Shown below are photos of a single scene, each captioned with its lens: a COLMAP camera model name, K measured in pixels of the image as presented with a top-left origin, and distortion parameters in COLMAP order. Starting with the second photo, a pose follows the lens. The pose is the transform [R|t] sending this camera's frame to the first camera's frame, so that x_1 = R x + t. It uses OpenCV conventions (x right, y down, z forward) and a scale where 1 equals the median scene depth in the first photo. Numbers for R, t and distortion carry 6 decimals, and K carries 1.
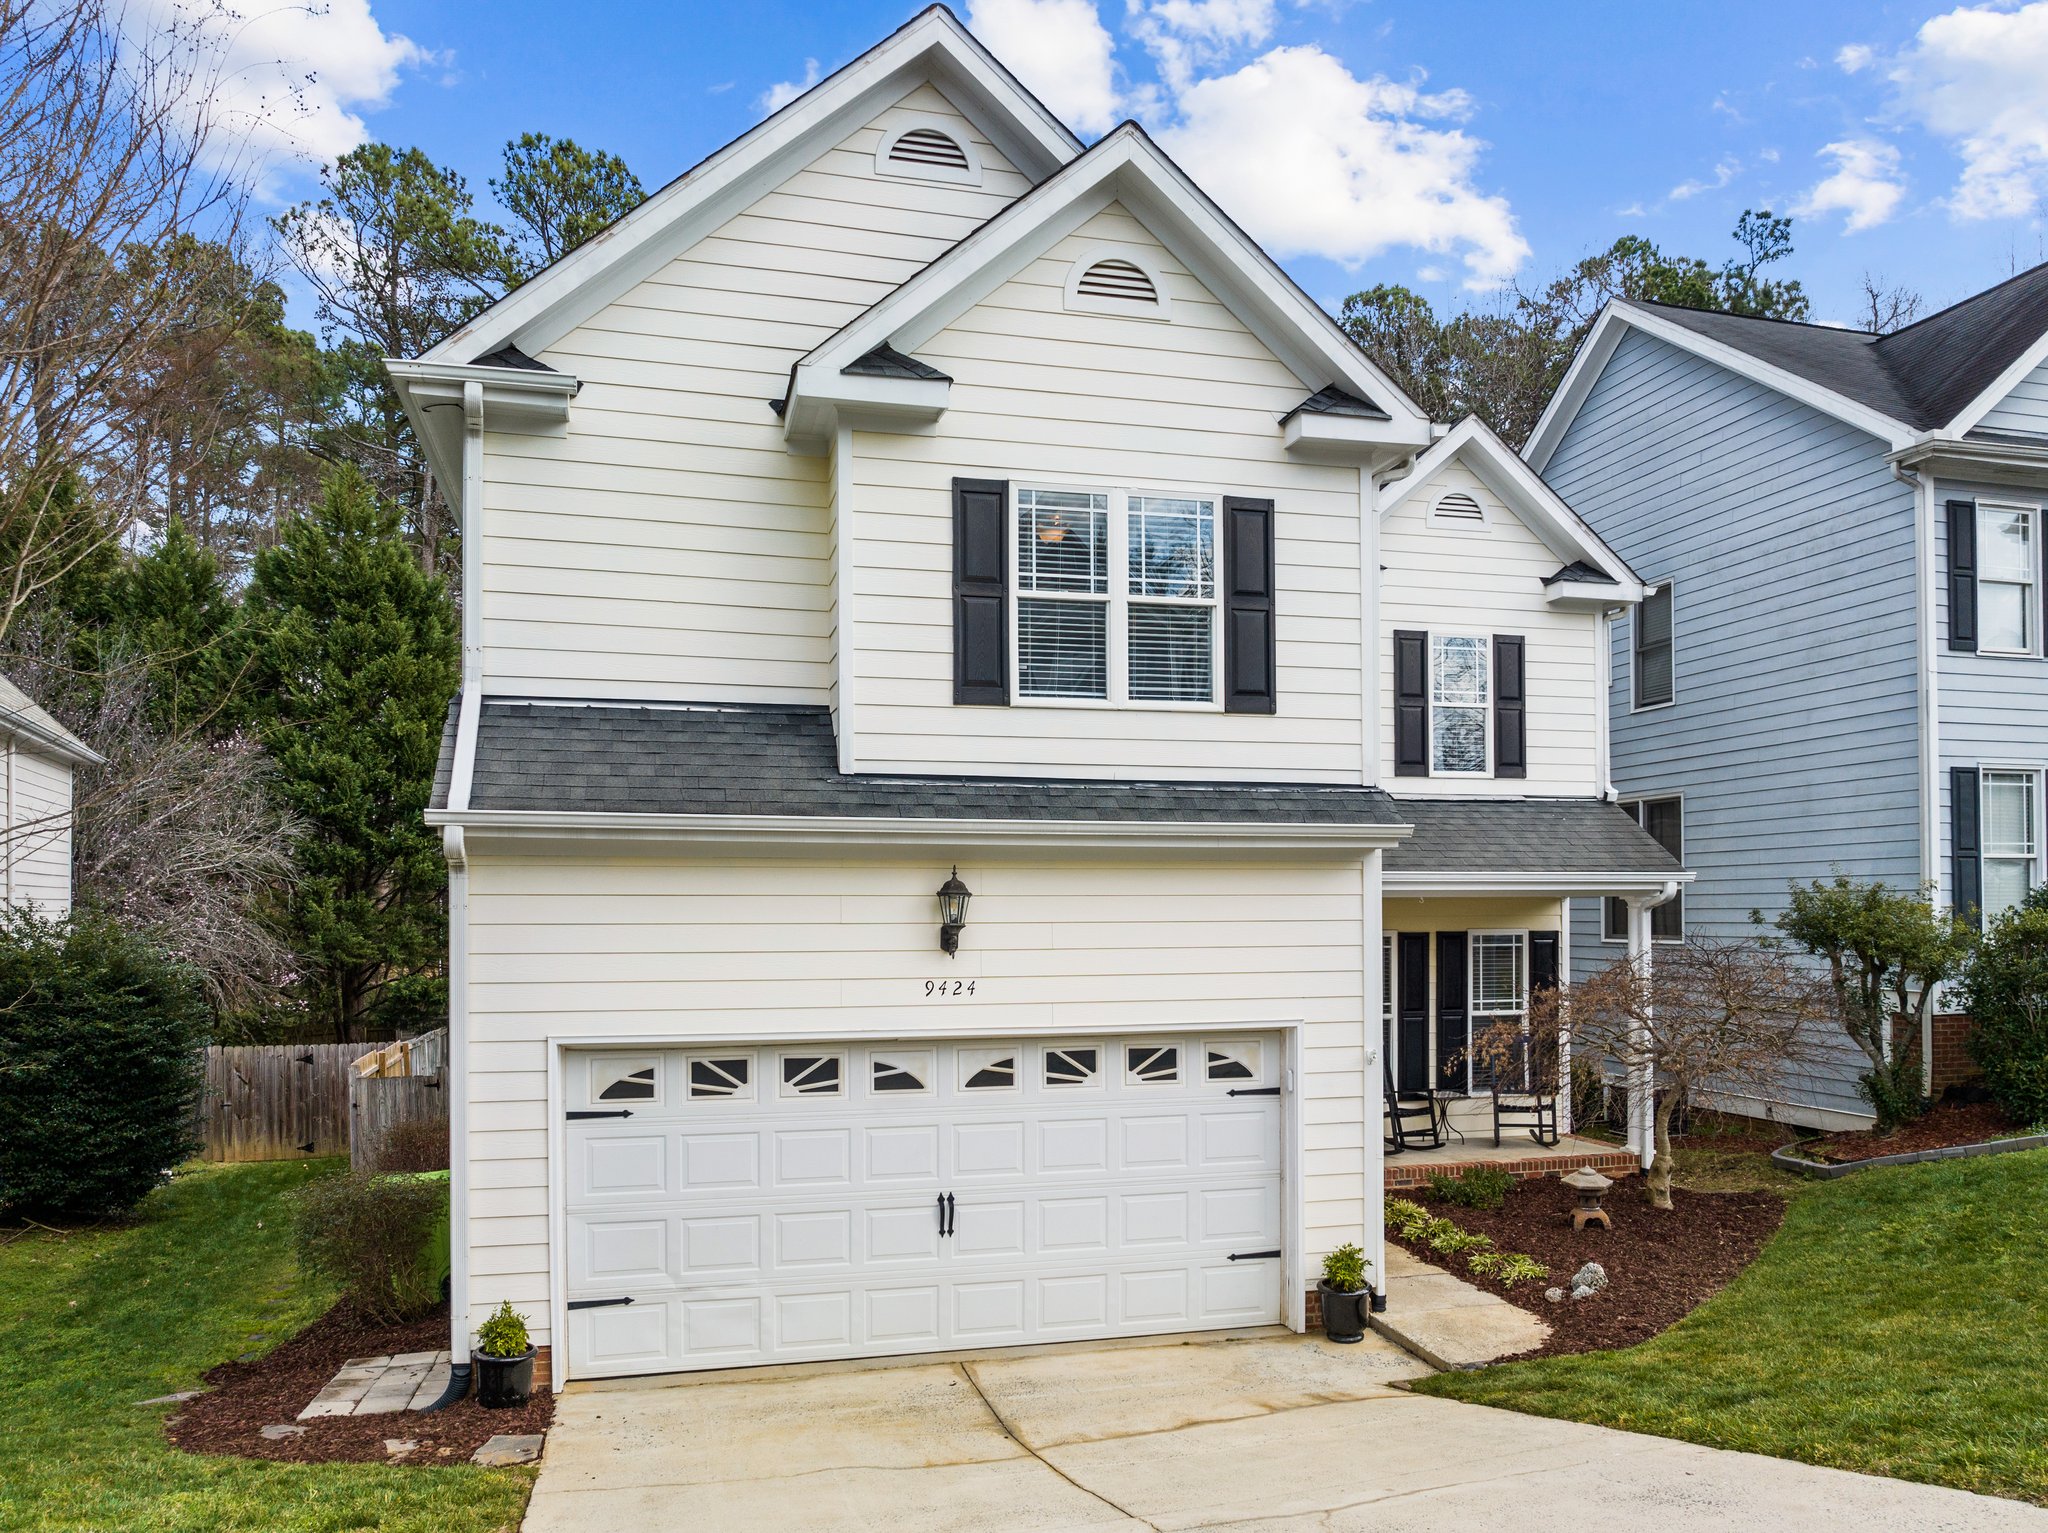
lens RADIAL K [[1490.6, 0, 1025.0], [0, 1490.6, 888.8], [0, 0, 1]] dist [-0.031895, -0.001581]
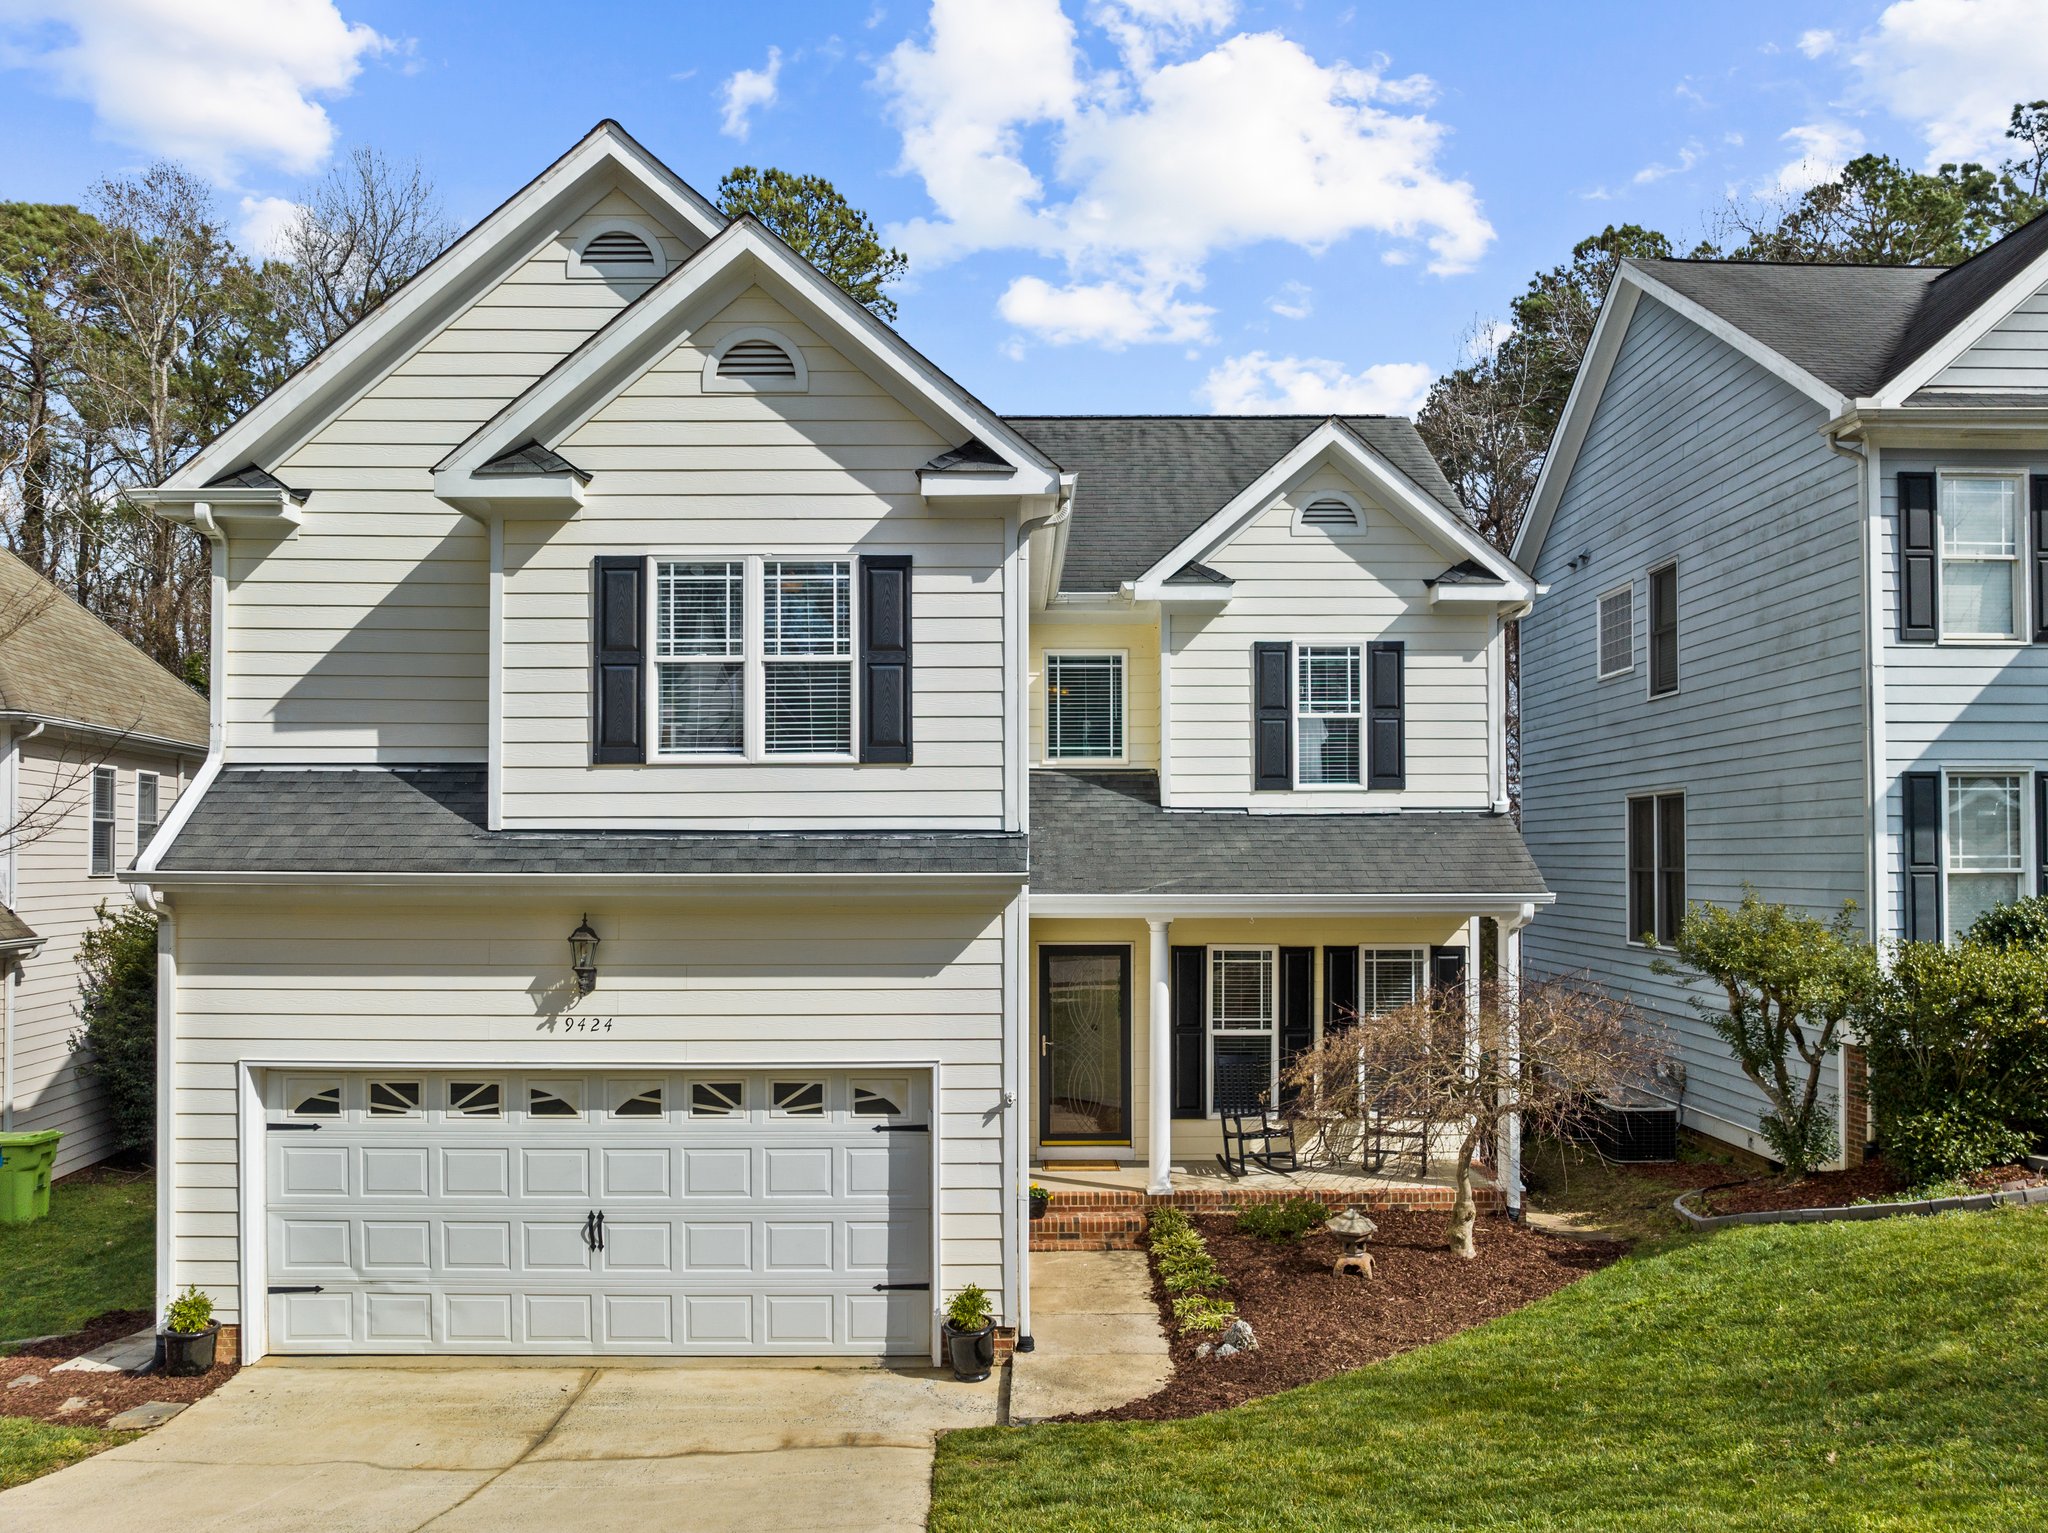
lens RADIAL K [[1469.4, 0, 1028.3], [0, 1469.4, 819.4], [0, 0, 1]] dist [-0.041740, 0.005886]
pose [[0.970797, -0.003744, -0.239873, 0.495812], [0.001156, 0.999940, -0.010928, -0.068189], [0.239899, 0.010332, 0.970743, 0.033223]]
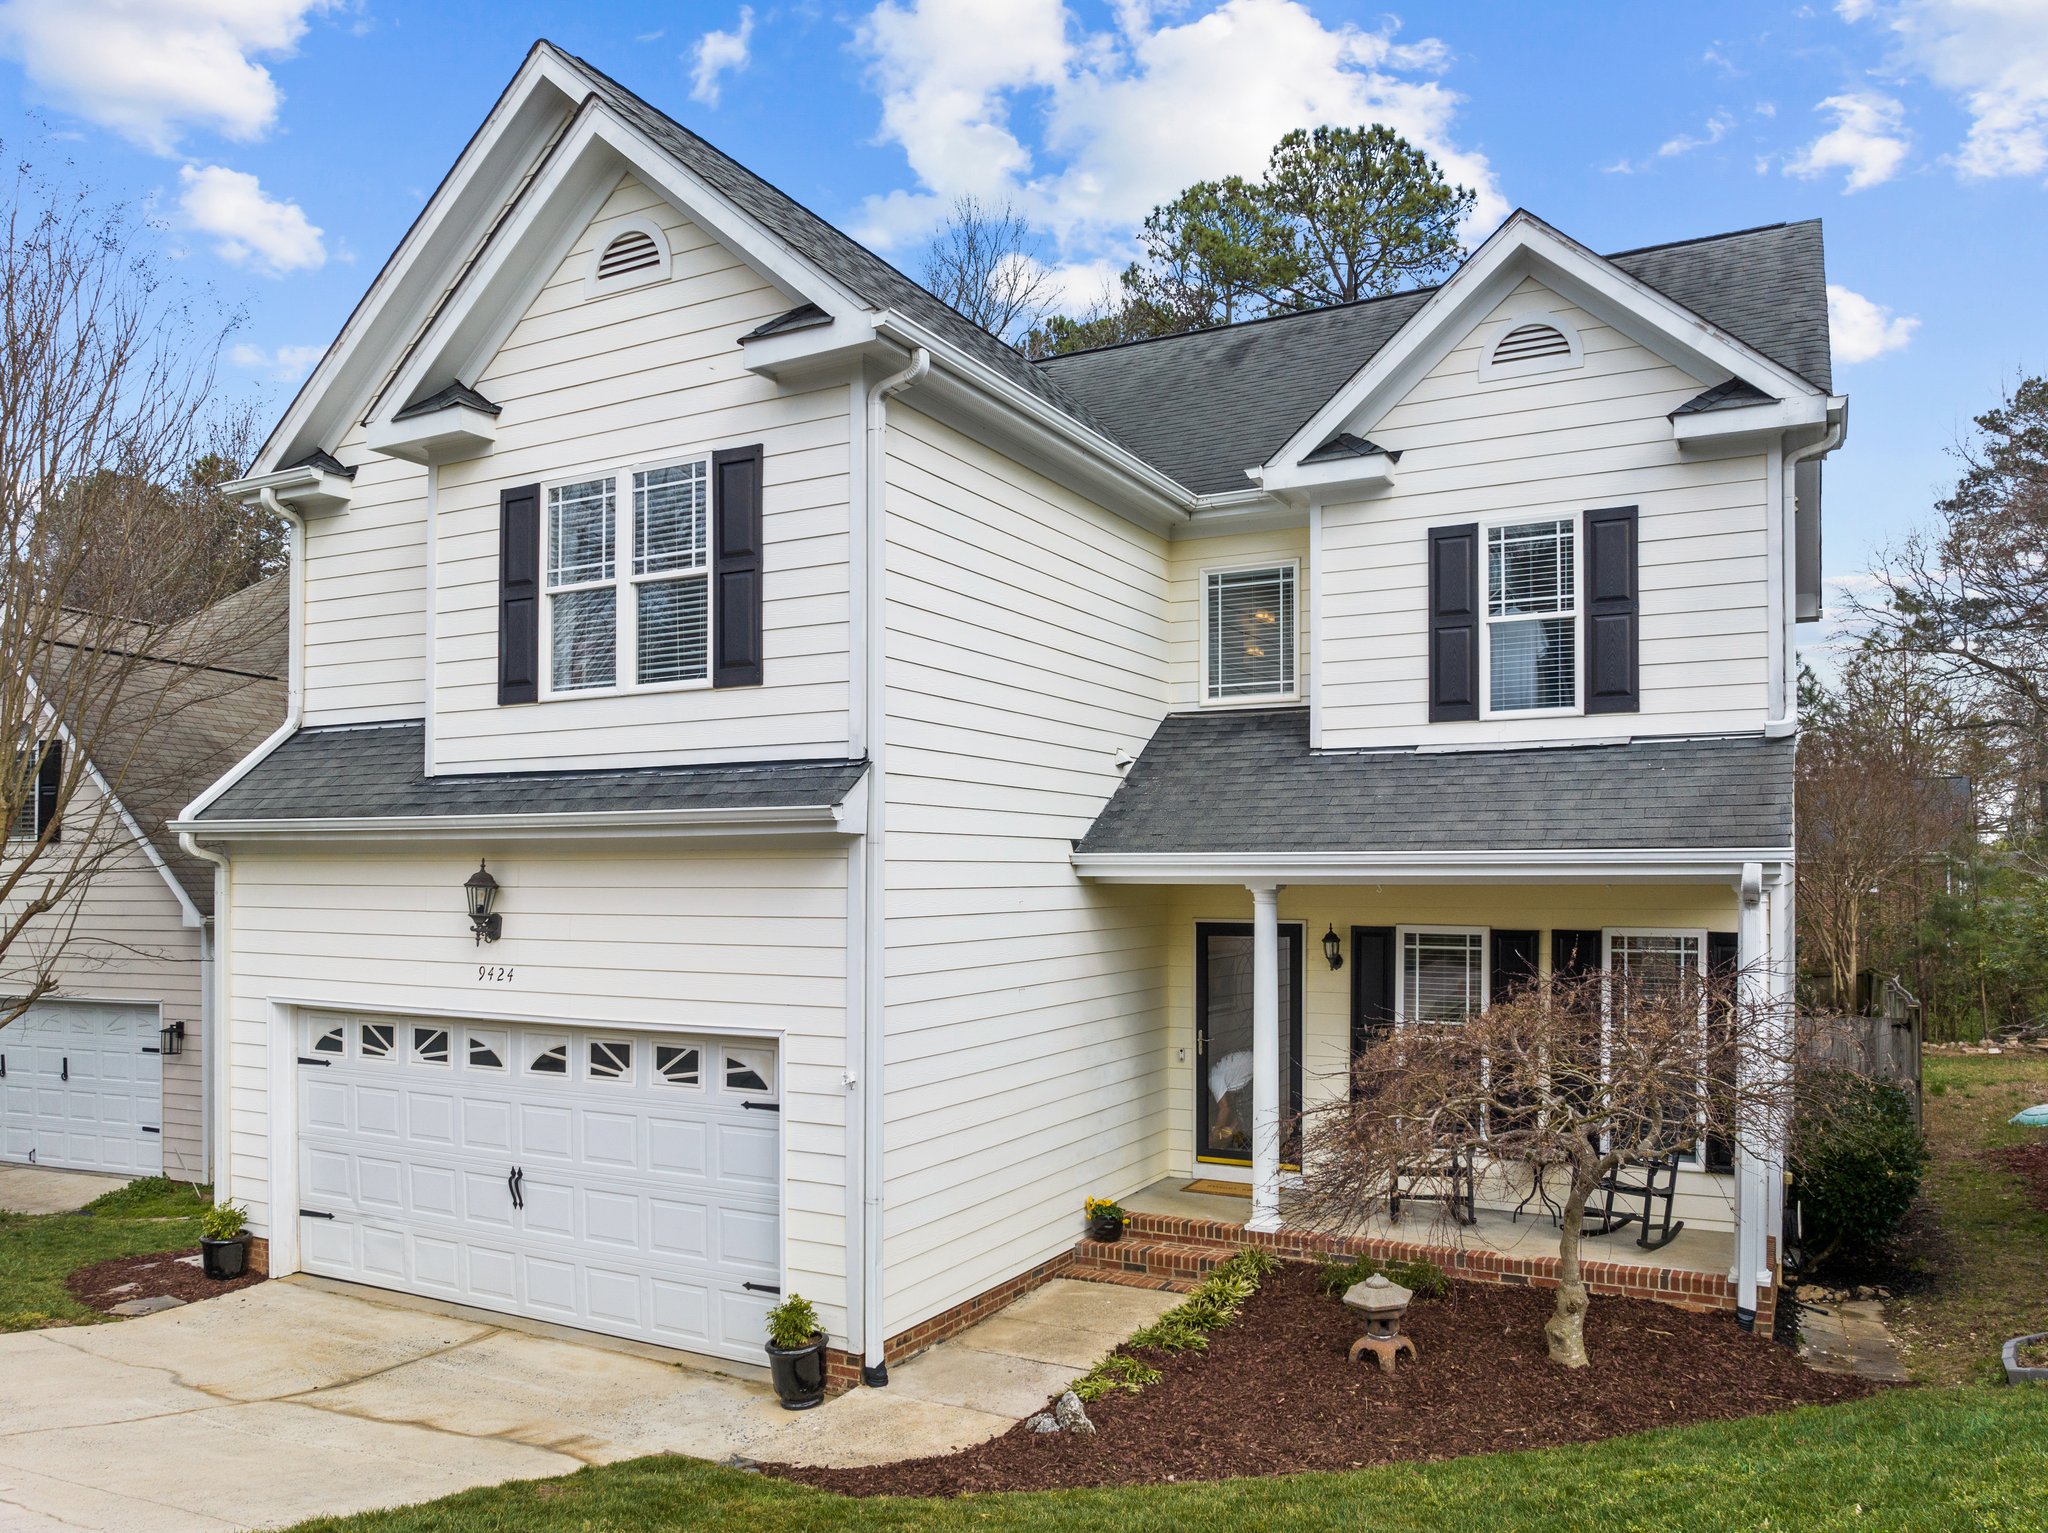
lens RADIAL K [[1480.4, 0, 1026.0], [0, 1480.4, 859.4], [0, 0, 1]] dist [-0.039440, -0.005044]
pose [[0.735637, -0.003446, -0.677367, 0.892625], [0.006678, 0.999975, 0.002166, -0.013862], [0.677343, -0.006117, 0.735642, 0.462298]]
